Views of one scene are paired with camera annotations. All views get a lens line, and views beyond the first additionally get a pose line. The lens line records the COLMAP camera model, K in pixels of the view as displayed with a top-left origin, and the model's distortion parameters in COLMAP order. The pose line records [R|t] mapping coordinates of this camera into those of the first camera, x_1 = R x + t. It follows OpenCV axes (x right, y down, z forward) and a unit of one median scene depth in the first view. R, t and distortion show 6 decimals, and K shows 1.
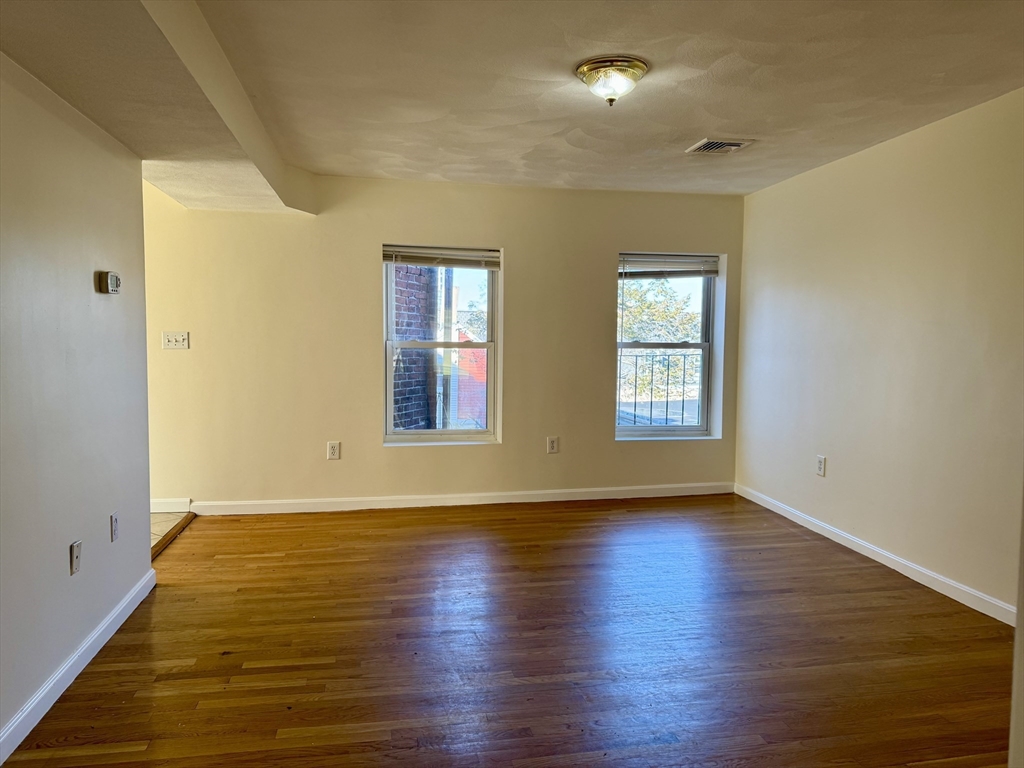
lens RADIAL K [[711.7, 0, 512.0], [0, 711.7, 384.0], [0, 0, 1]] dist [0.095938, -0.136622]
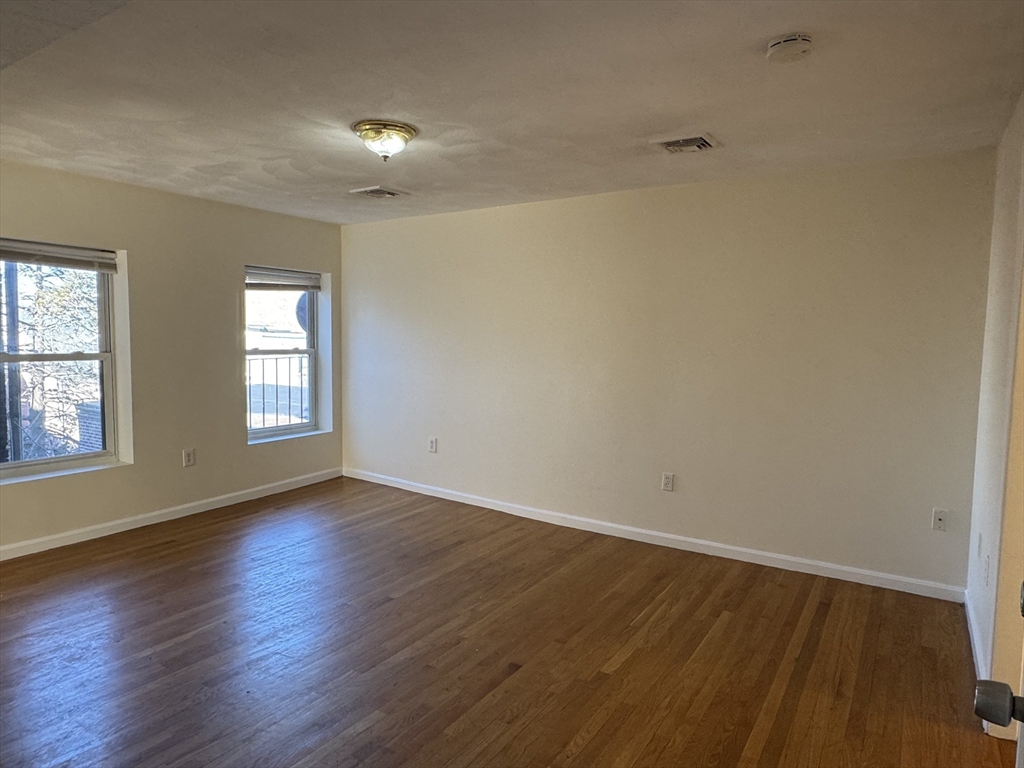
lens RADIAL K [[631.6, 0, 512.0], [0, 631.6, 384.0], [0, 0, 1]] dist [0.032263, 0.001022]
pose [[0.705609, -0.053350, 0.706590, -0.243602], [0.037457, 0.998576, 0.037991, -0.031575], [-0.707611, -0.000340, 0.706603, 0.070727]]
